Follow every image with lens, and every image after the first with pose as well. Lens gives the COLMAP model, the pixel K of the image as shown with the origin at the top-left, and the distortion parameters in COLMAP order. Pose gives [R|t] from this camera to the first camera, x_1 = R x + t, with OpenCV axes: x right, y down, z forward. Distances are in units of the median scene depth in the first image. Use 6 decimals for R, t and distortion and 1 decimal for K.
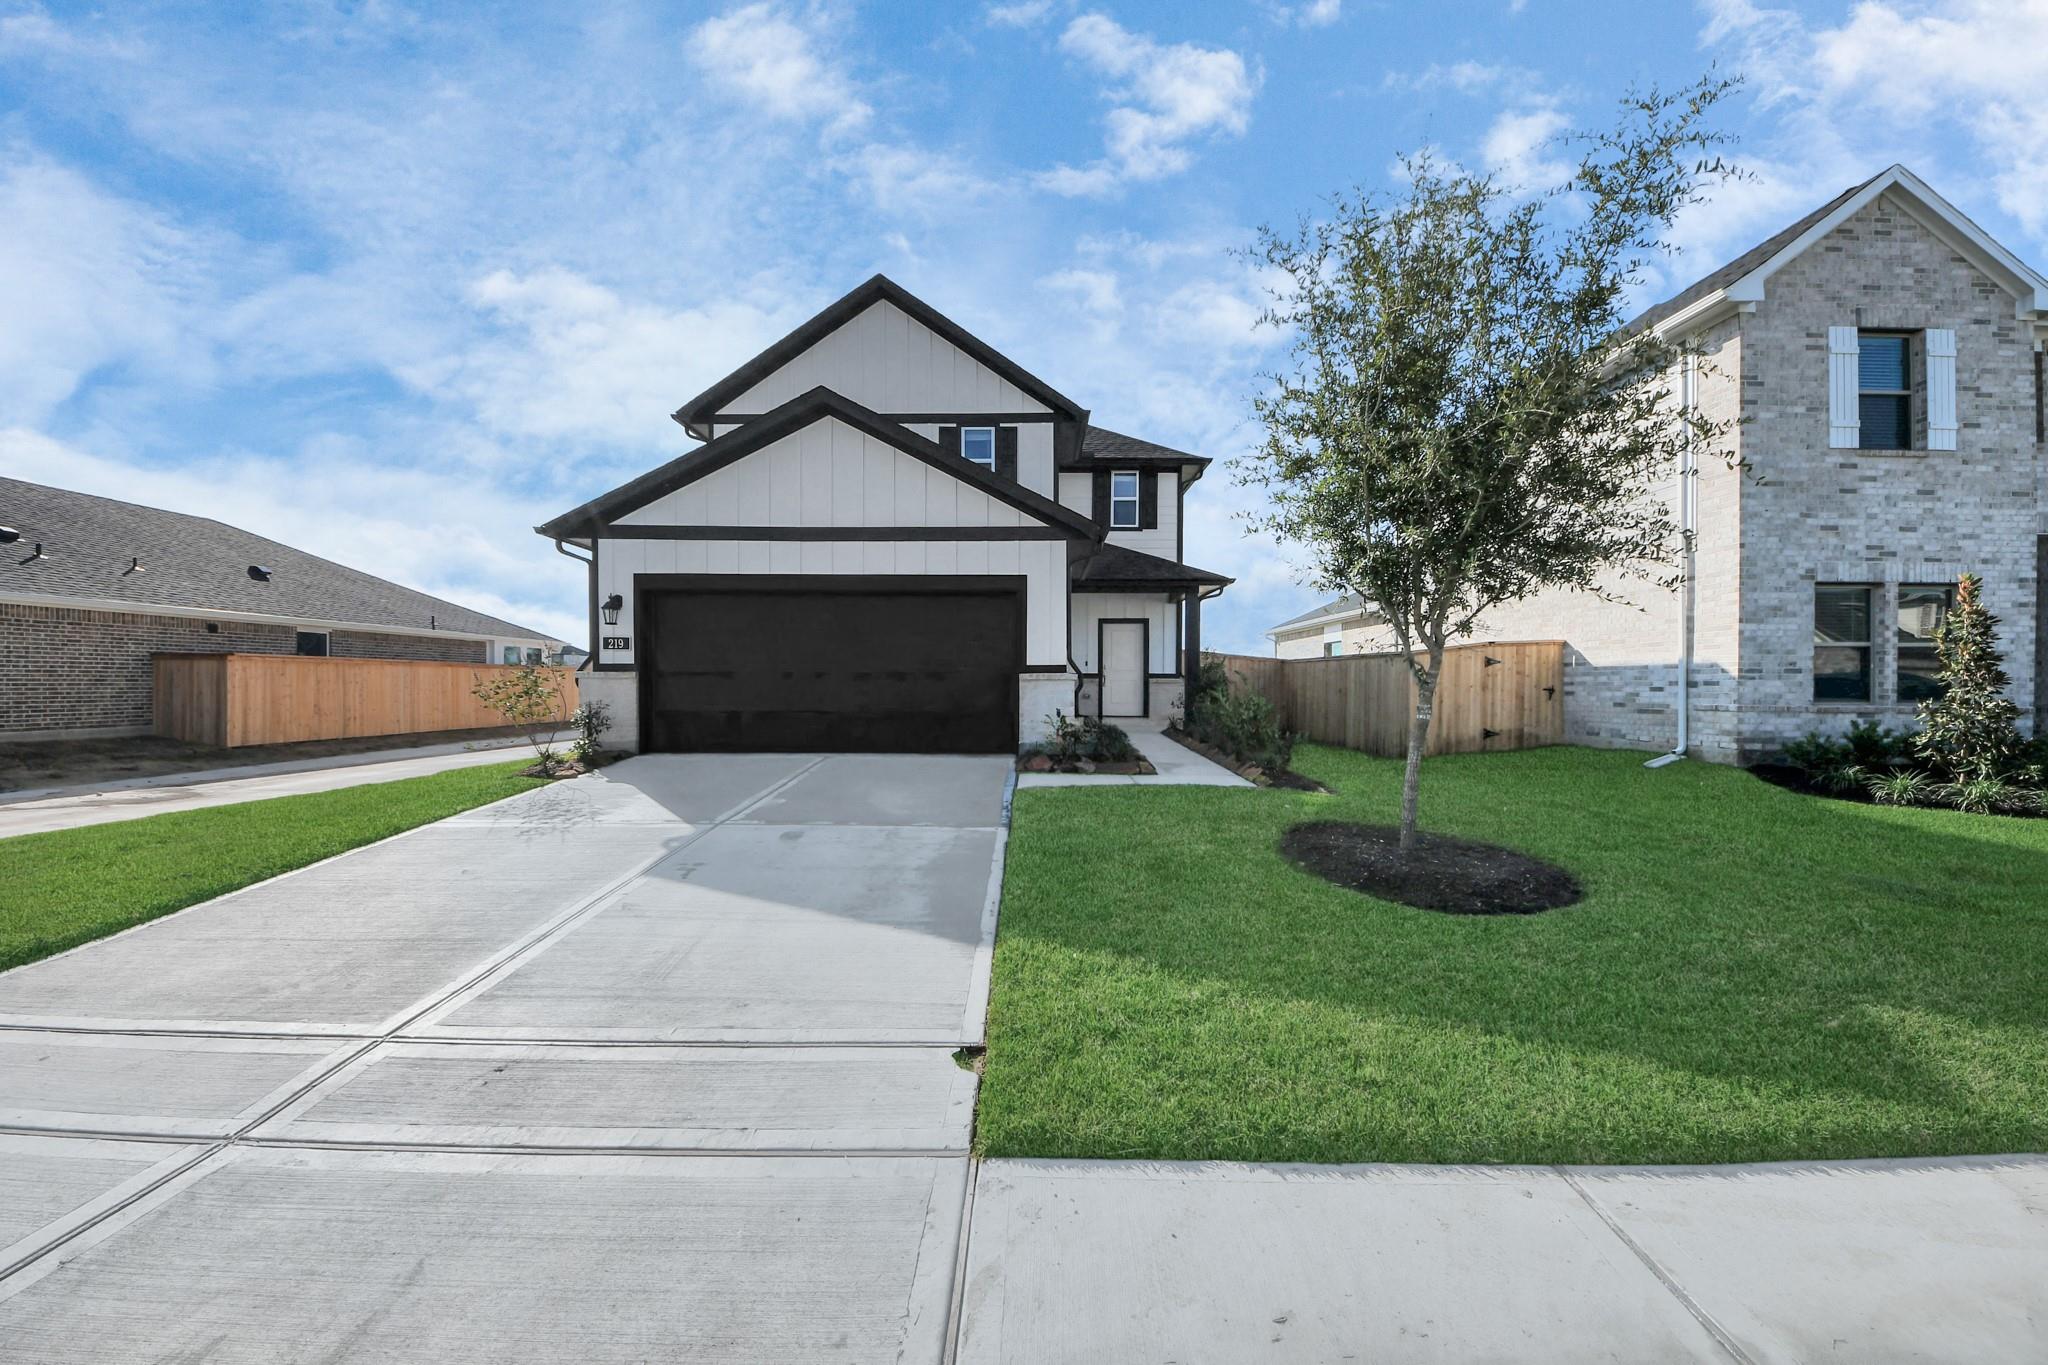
lens RADIAL K [[735.6, 0, 1020.6], [0, 735.6, 685.2], [0, 0, 1]] dist [0.000356, -0.000026]
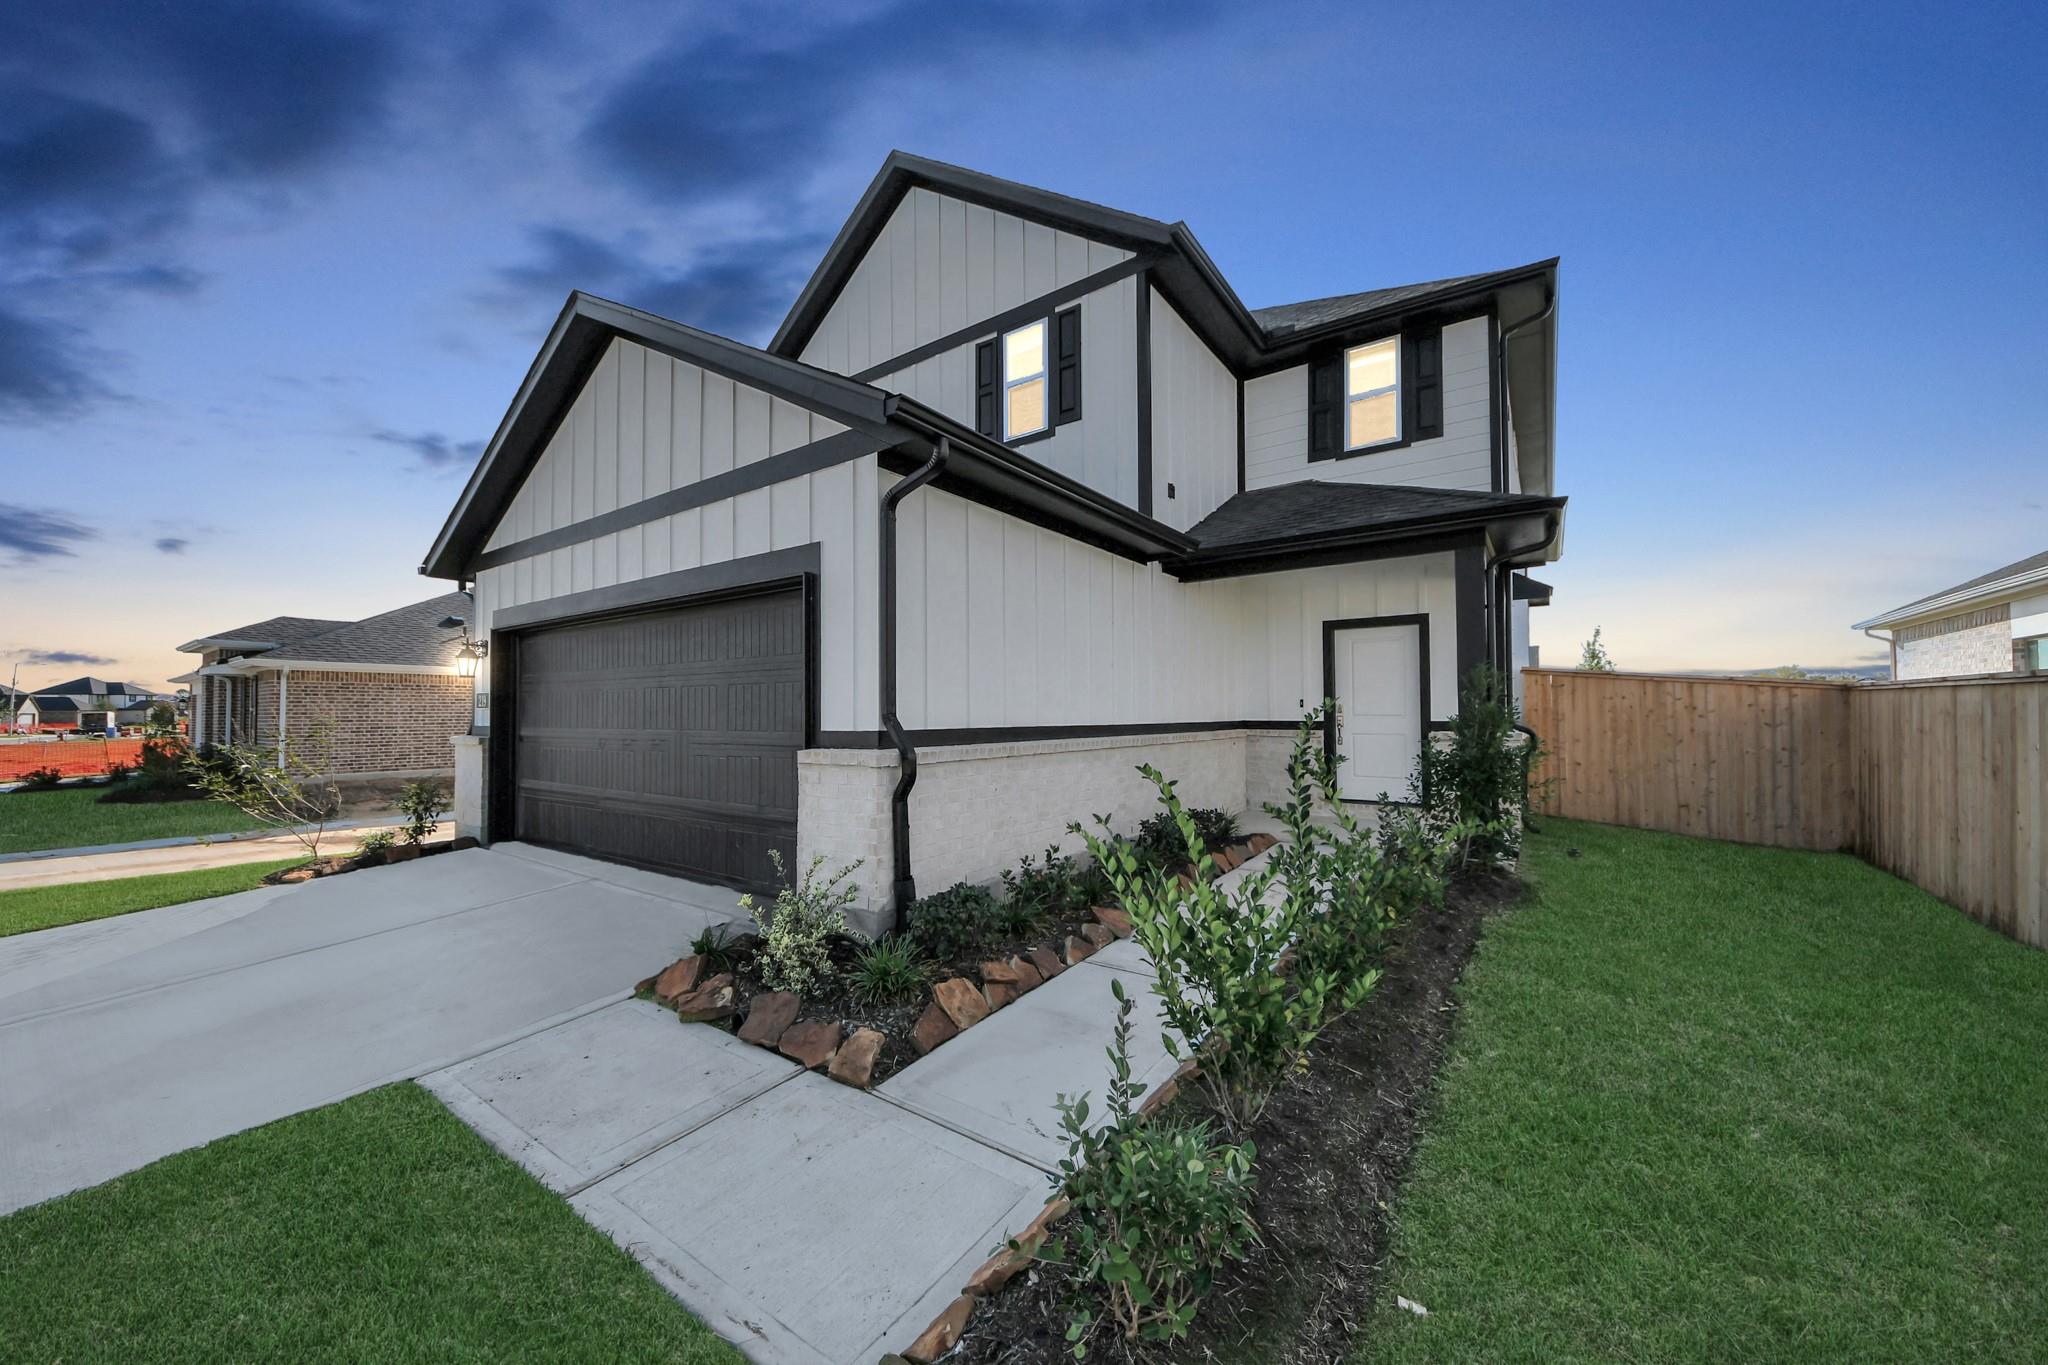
lens RADIAL K [[717.0, 0, 1027.2], [0, 717.0, 688.7], [0, 0, 1]] dist [0.037869, -0.022362]
pose [[0.814961, -0.025176, -0.578968, 0.340229], [0.007656, 0.999436, -0.032683, -0.035450], [0.579465, 0.022203, 0.814695, 0.619364]]
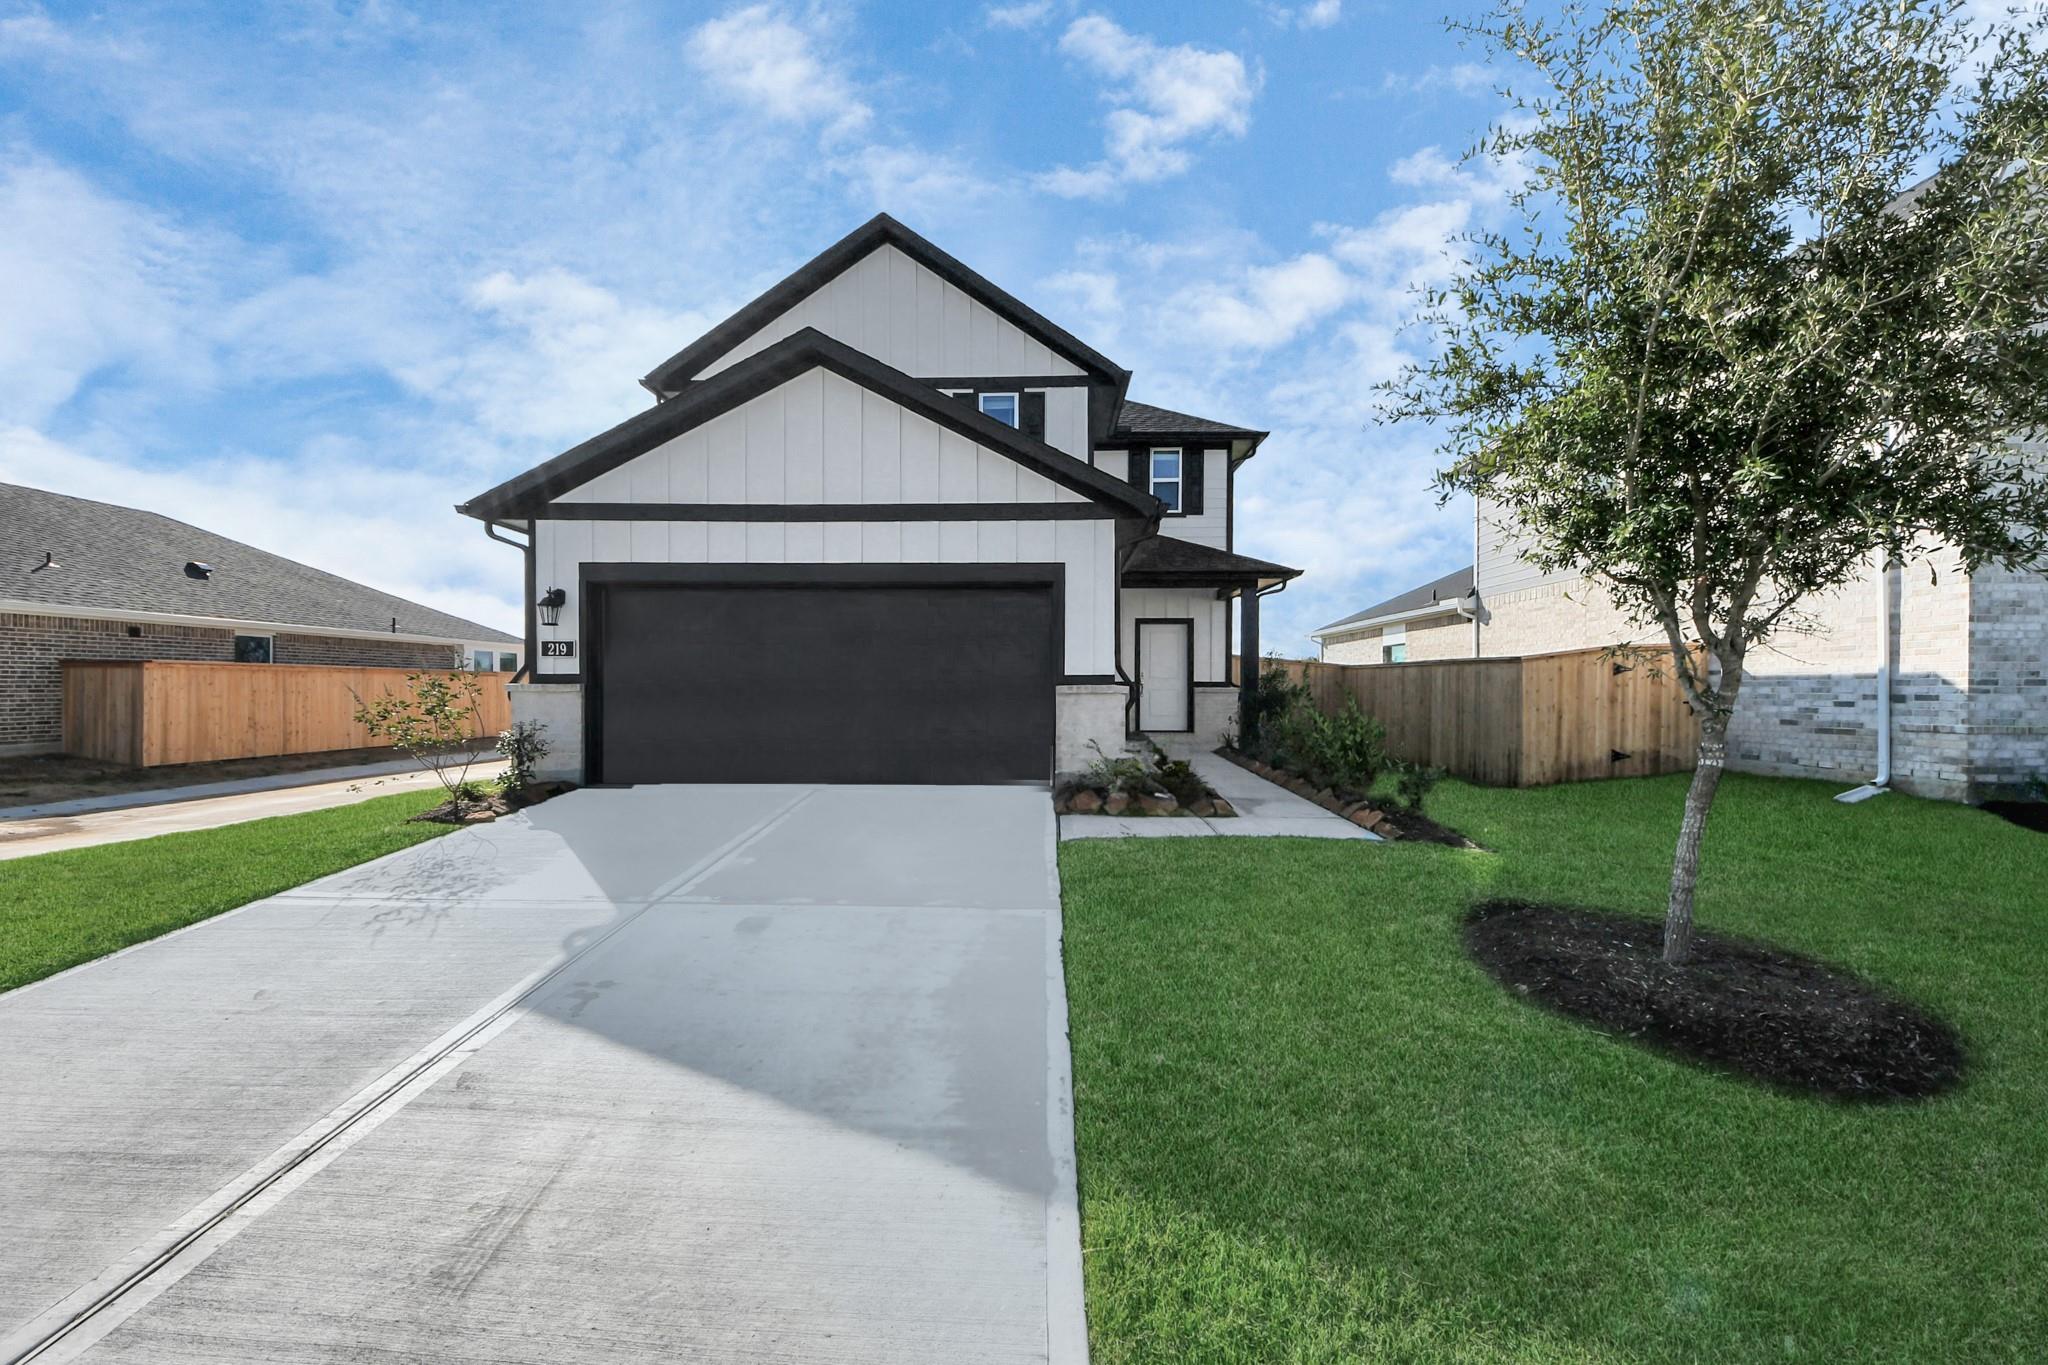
lens RADIAL K [[757.8, 0, 1024.0], [0, 757.8, 682.5], [0, 0, 1]] dist [-0.008284, -0.000095]
pose [[0.999970, -0.000949, -0.007640, -0.026316], [0.000883, 0.999963, -0.008547, -0.010997], [0.007648, 0.008540, 0.999934, 0.154643]]
